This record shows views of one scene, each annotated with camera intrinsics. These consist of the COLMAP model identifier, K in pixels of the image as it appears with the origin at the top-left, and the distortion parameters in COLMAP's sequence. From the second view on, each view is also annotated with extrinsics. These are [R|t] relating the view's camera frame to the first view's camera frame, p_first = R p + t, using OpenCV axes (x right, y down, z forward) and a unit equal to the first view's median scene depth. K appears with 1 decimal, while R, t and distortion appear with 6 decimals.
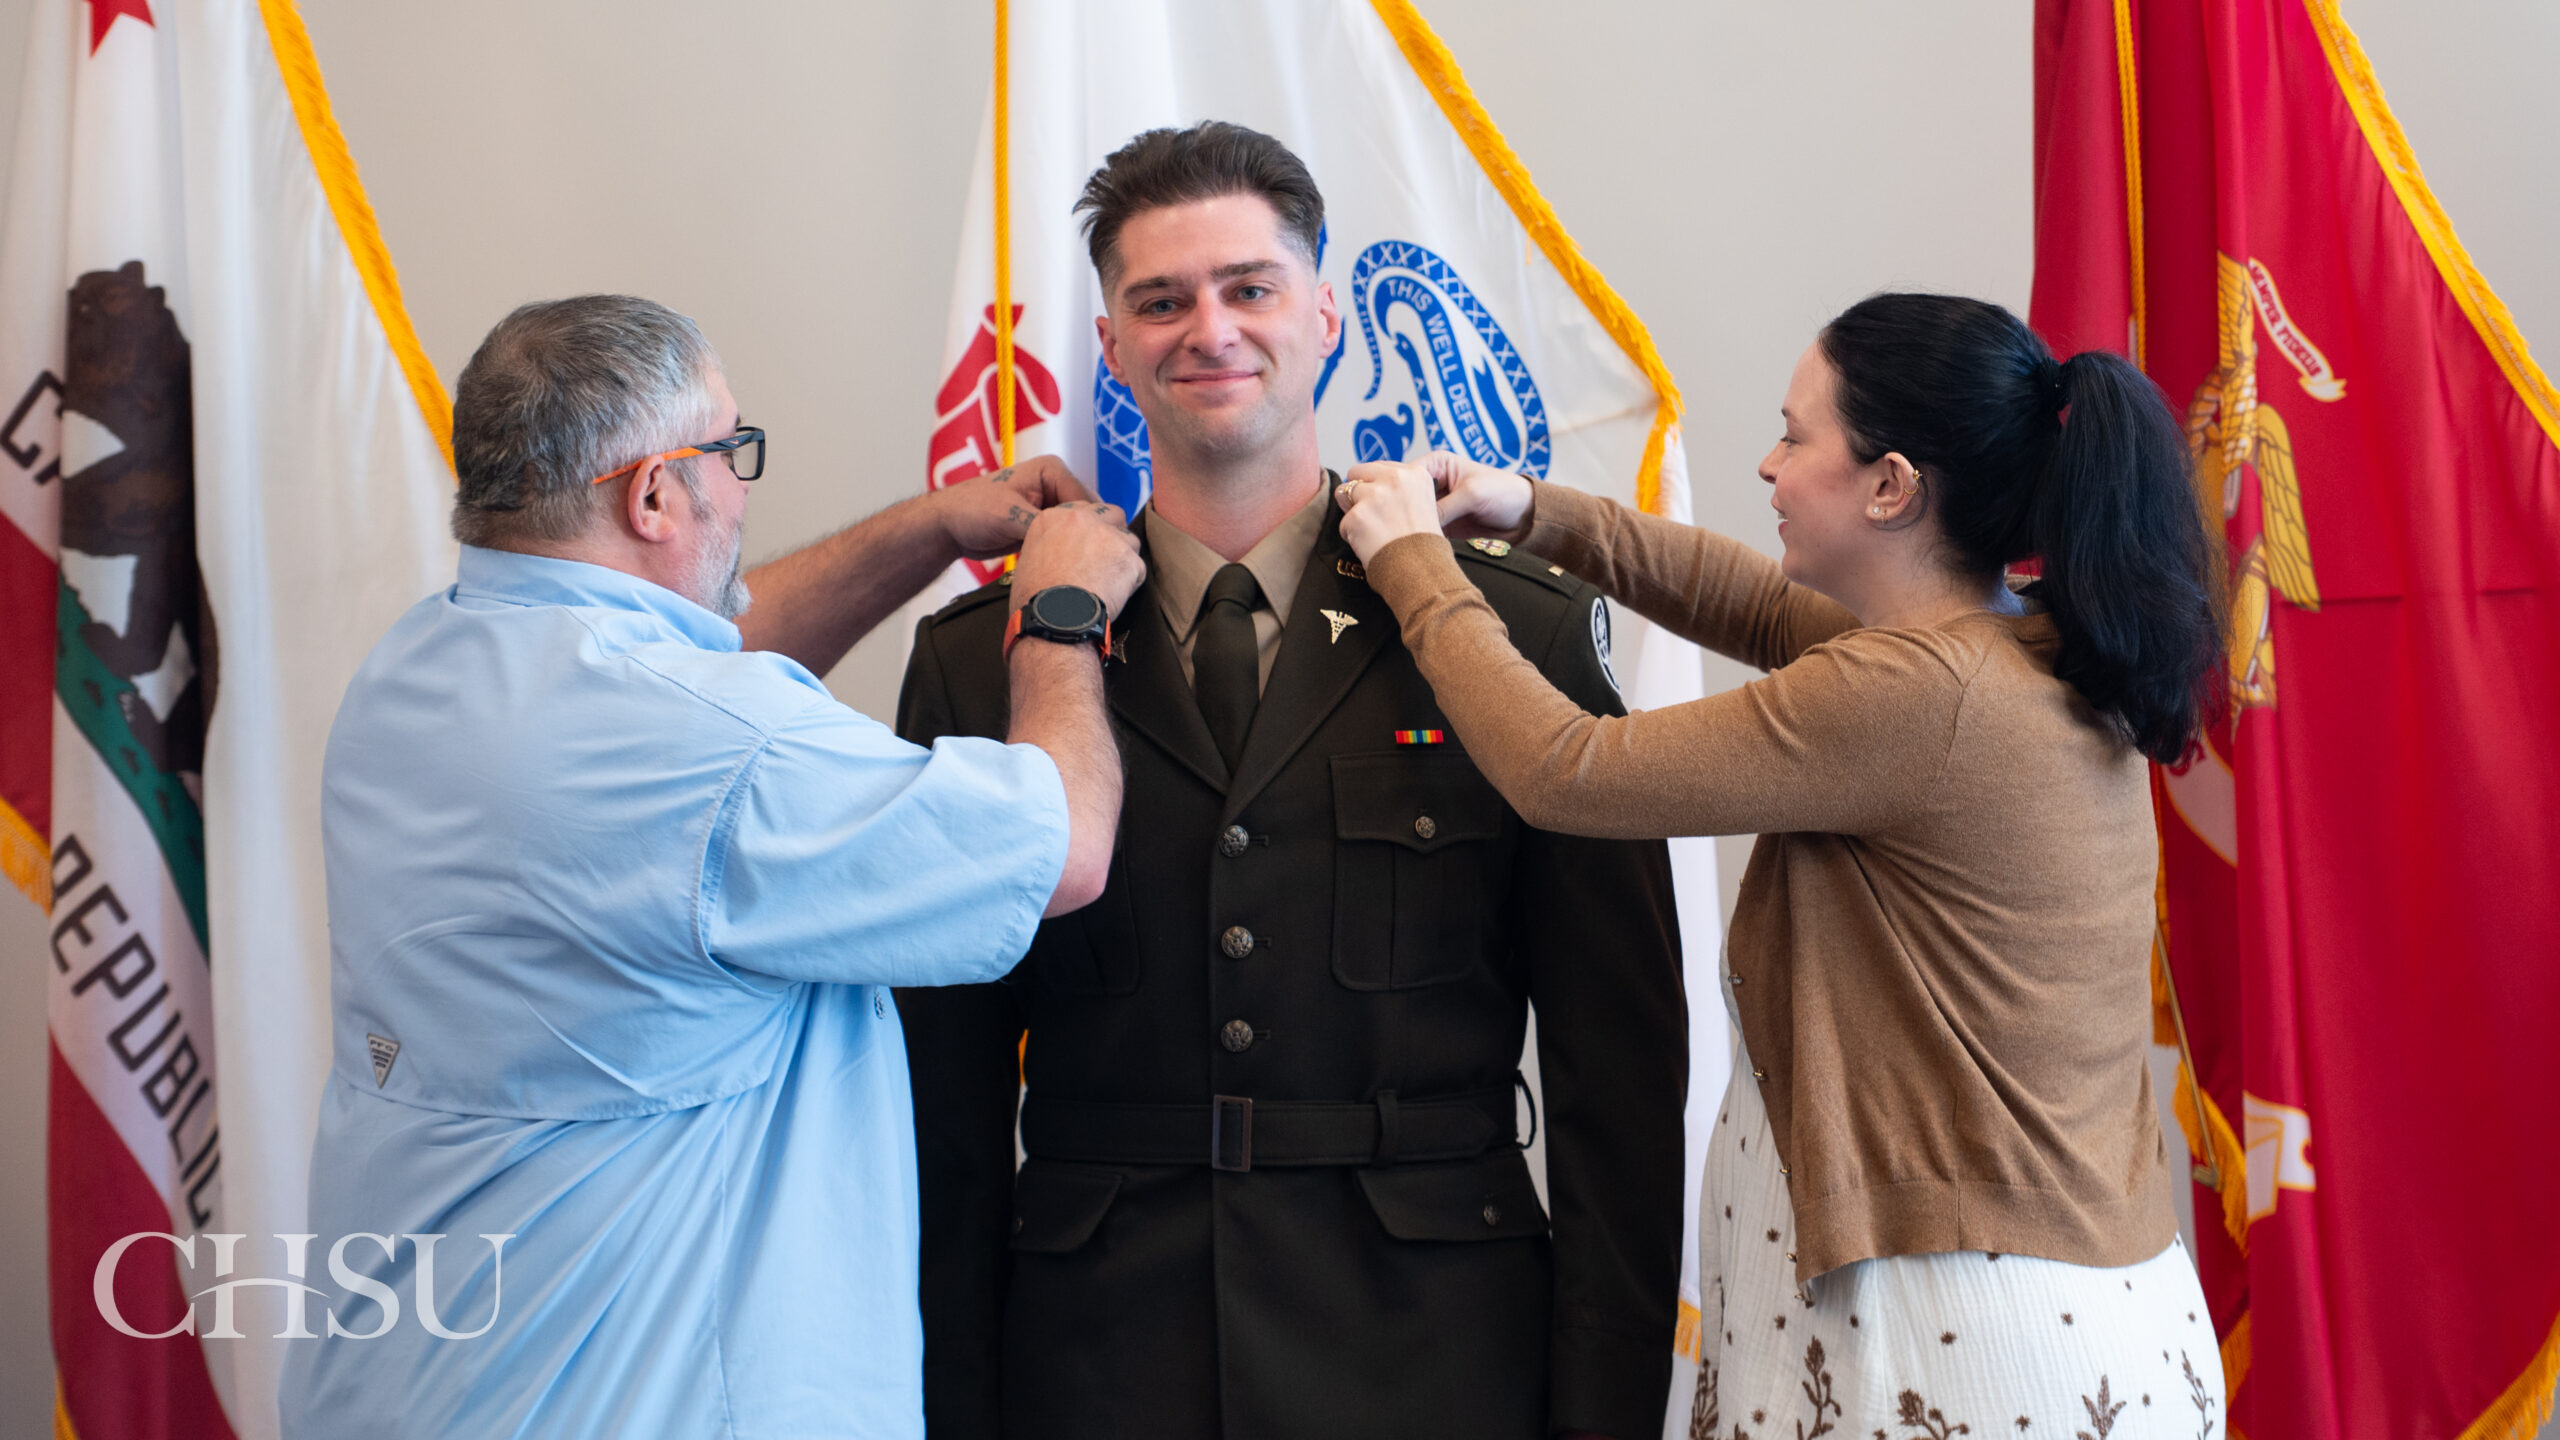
lens RADIAL K [[11100.7, 0, 1280.0], [0, 11100.7, 720.0], [0, 0, 1]] dist [0.035259, -10.169175]
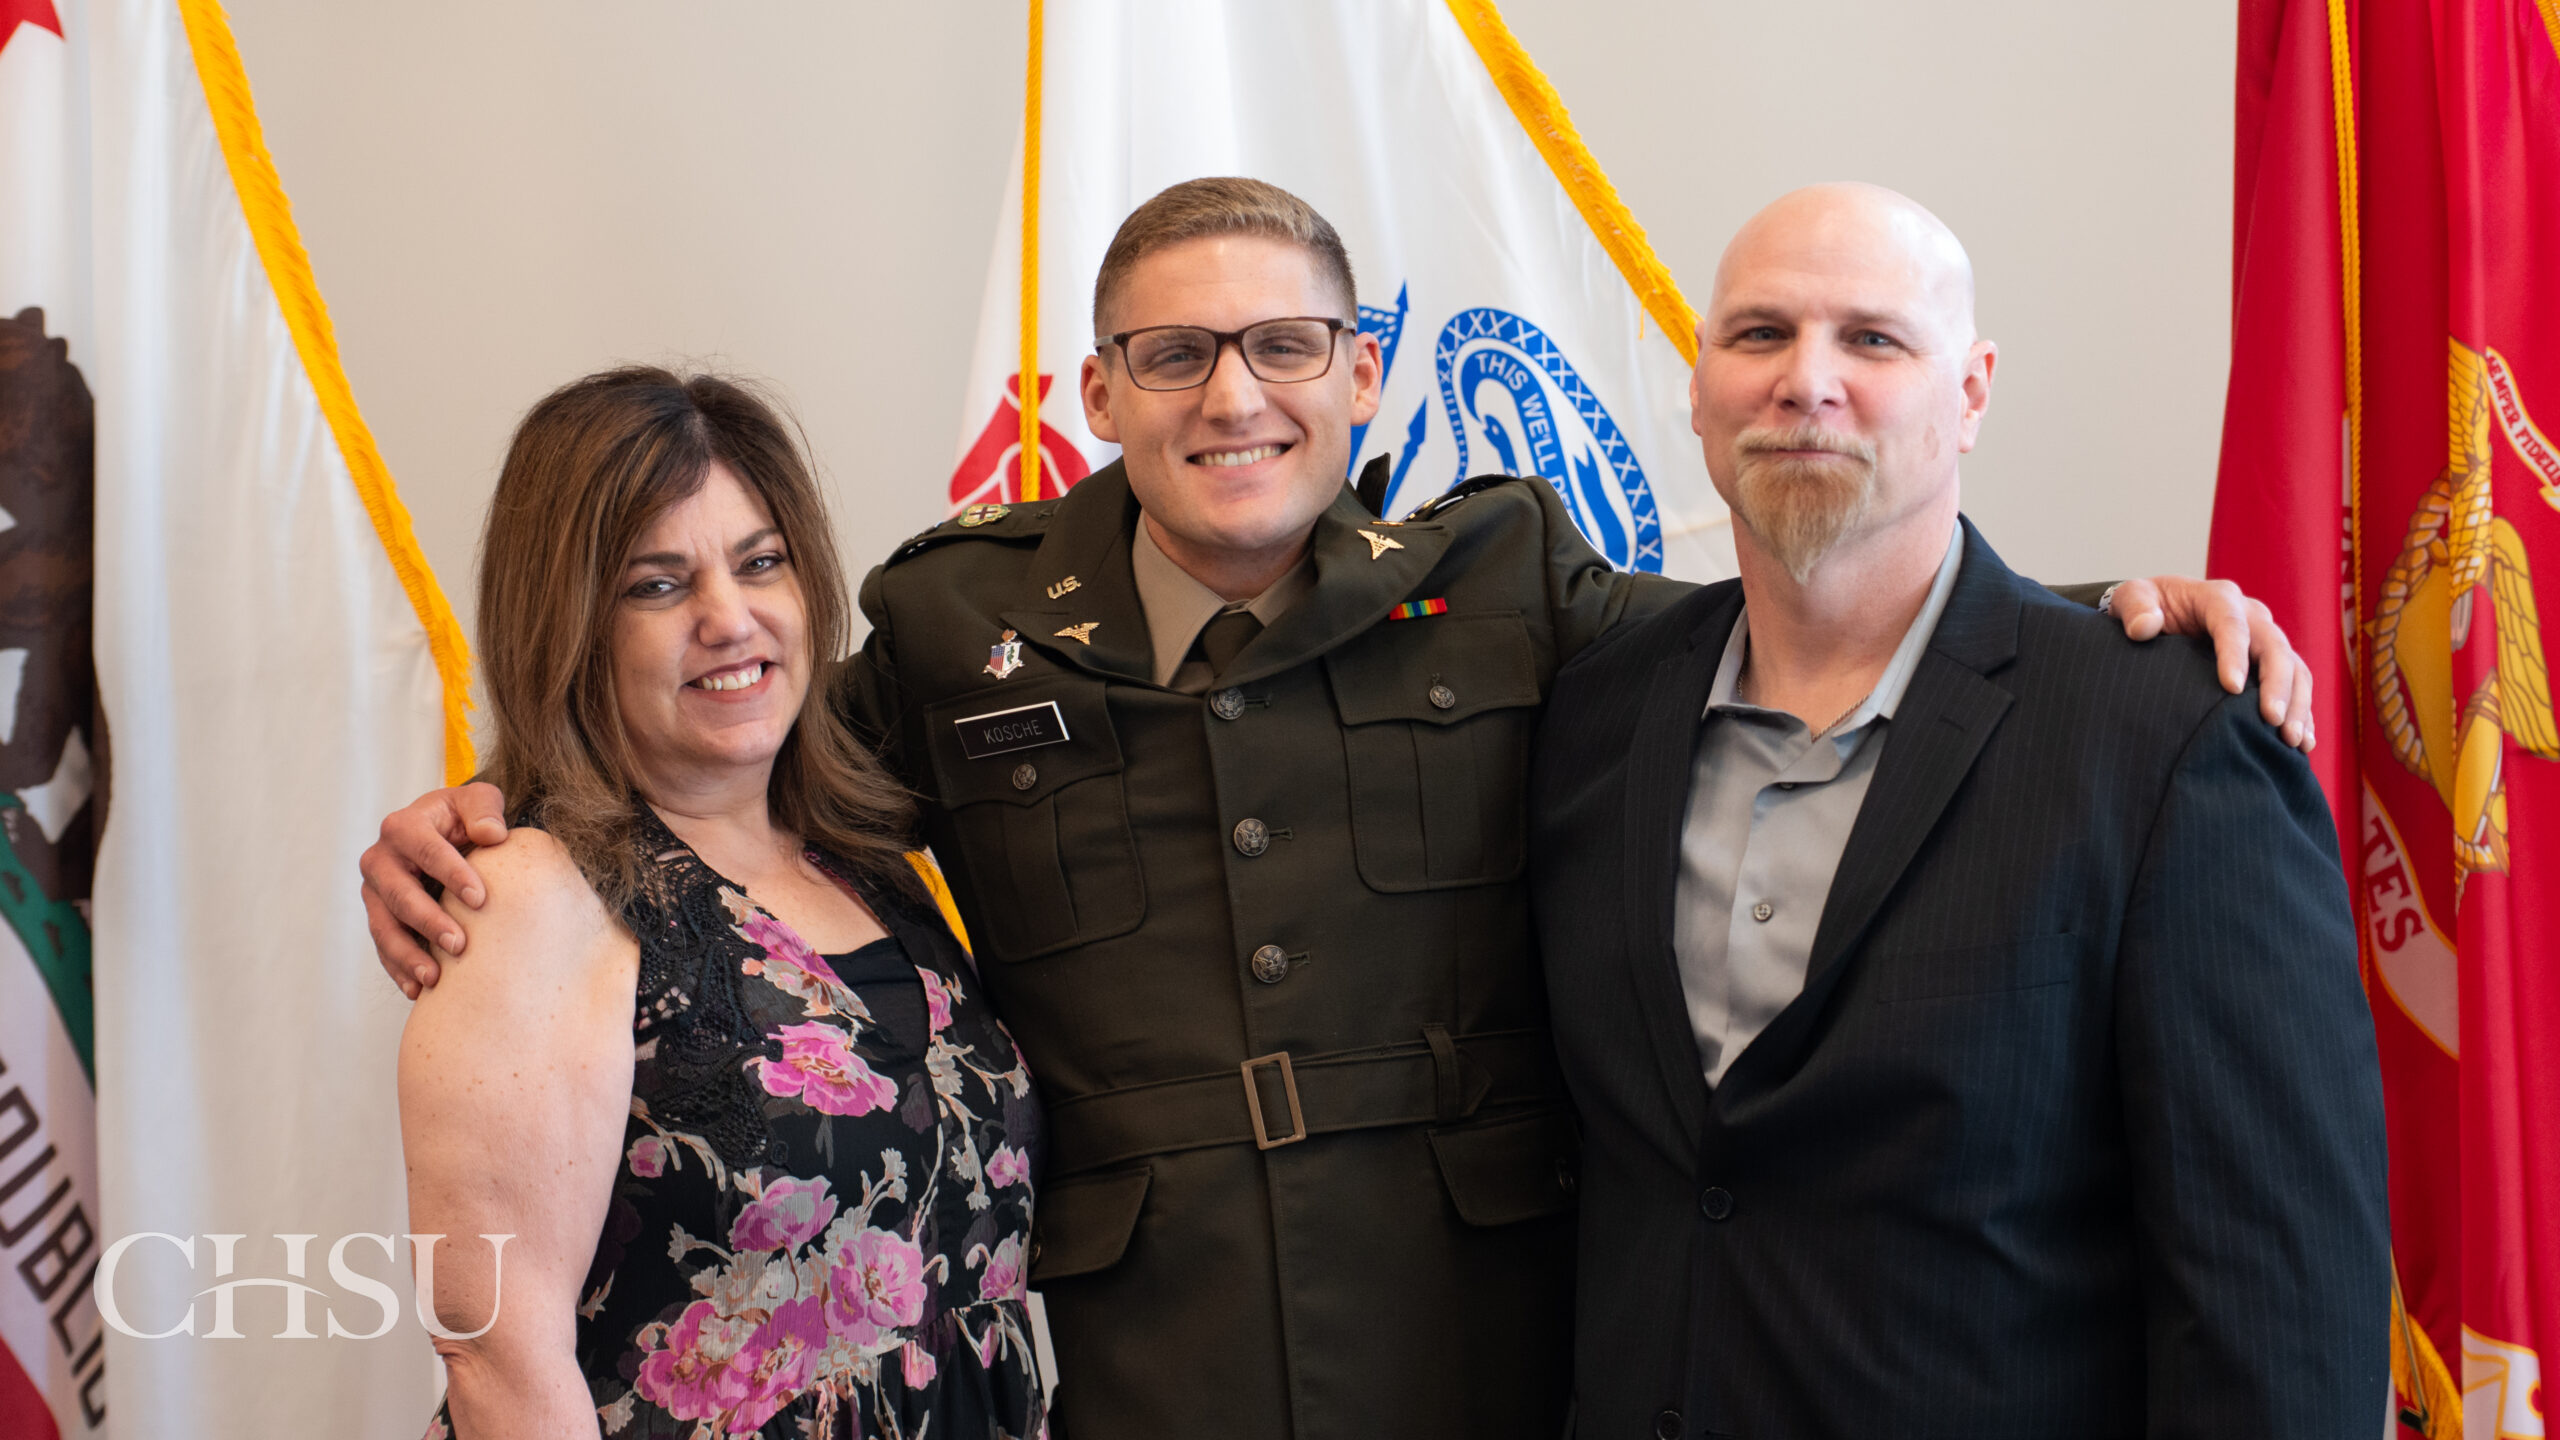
lens RADIAL K [[8140.1, 0, 1280.0], [0, 8140.1, 720.0], [0, 0, 1]] dist [-0.142014, 1.178038]
pose [[0.999065, 0.019383, -0.038639, 0.019340], [-0.019769, 0.999758, -0.009633, -0.004998], [0.038443, 0.010388, 0.999207, 0.371703]]
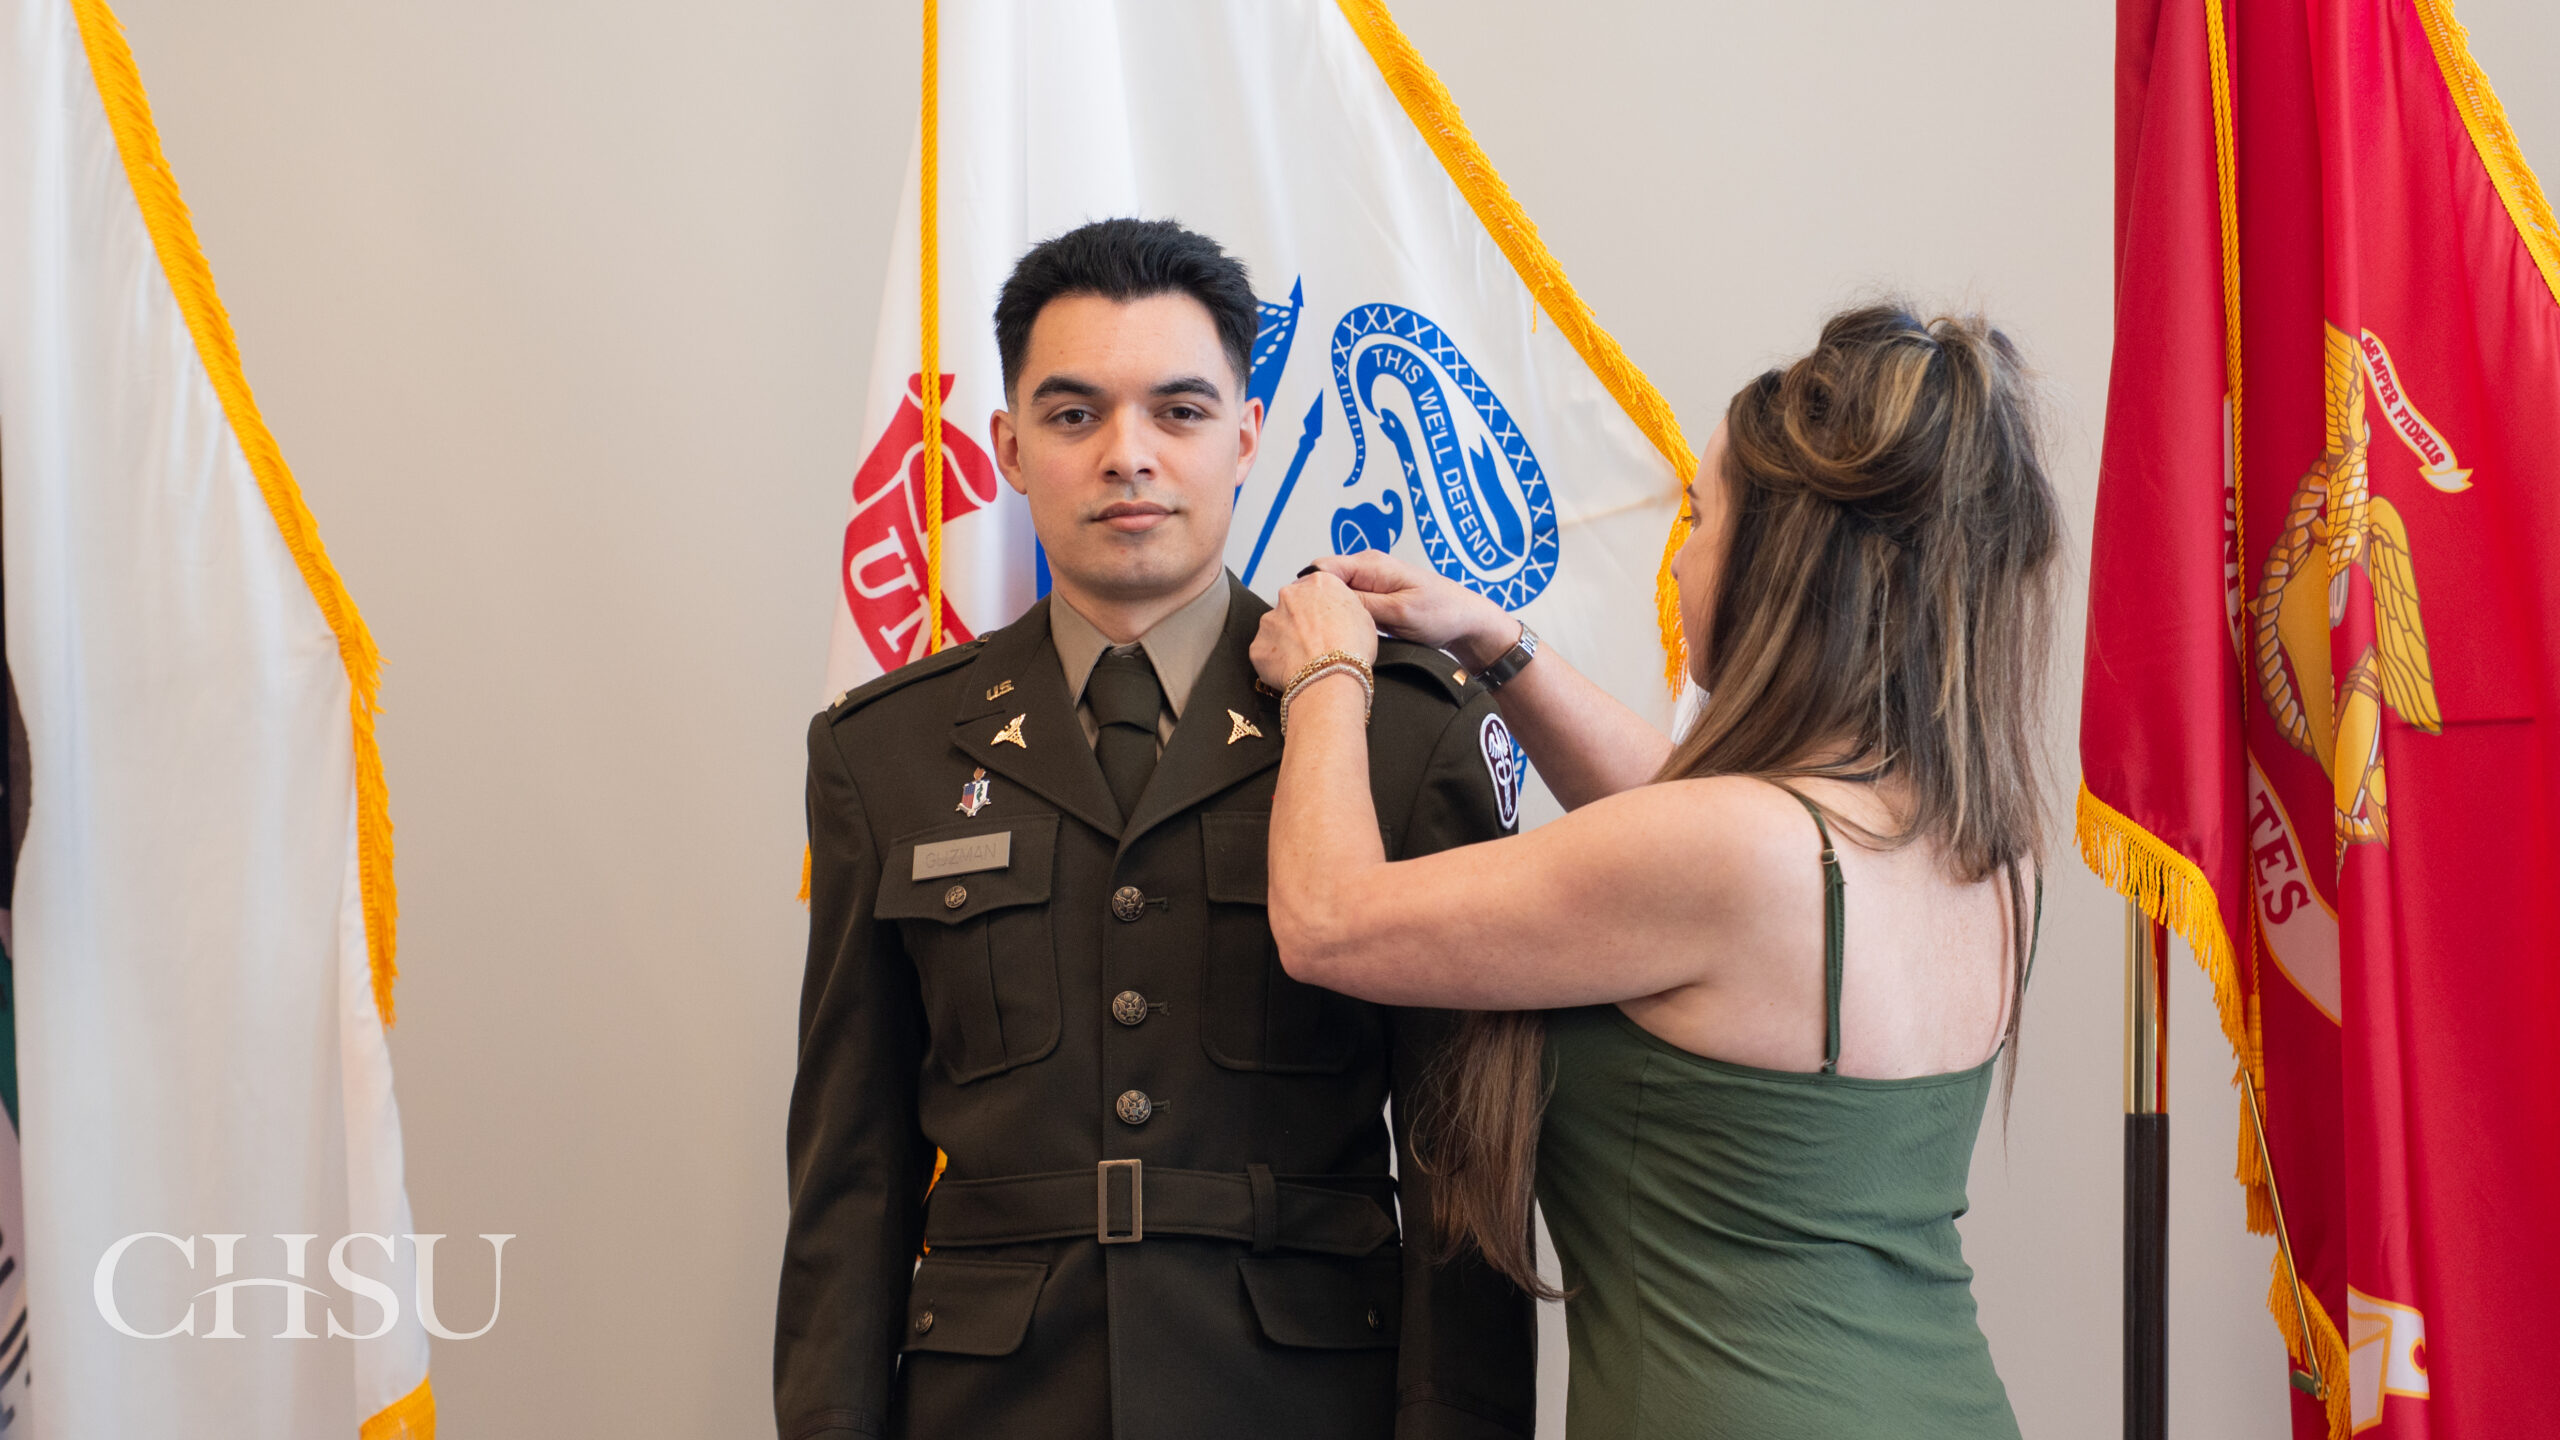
lens RADIAL K [[13968.5, 0, 1280.0], [0, 13968.5, 720.0], [0, 0, 1]] dist [-0.202474, 9.111724]
pose [[0.999985, 0.005336, -0.001303, 0.004014], [-0.005350, 0.999929, -0.010687, 0.001250], [0.001246, 0.010694, 0.999942, -0.095311]]
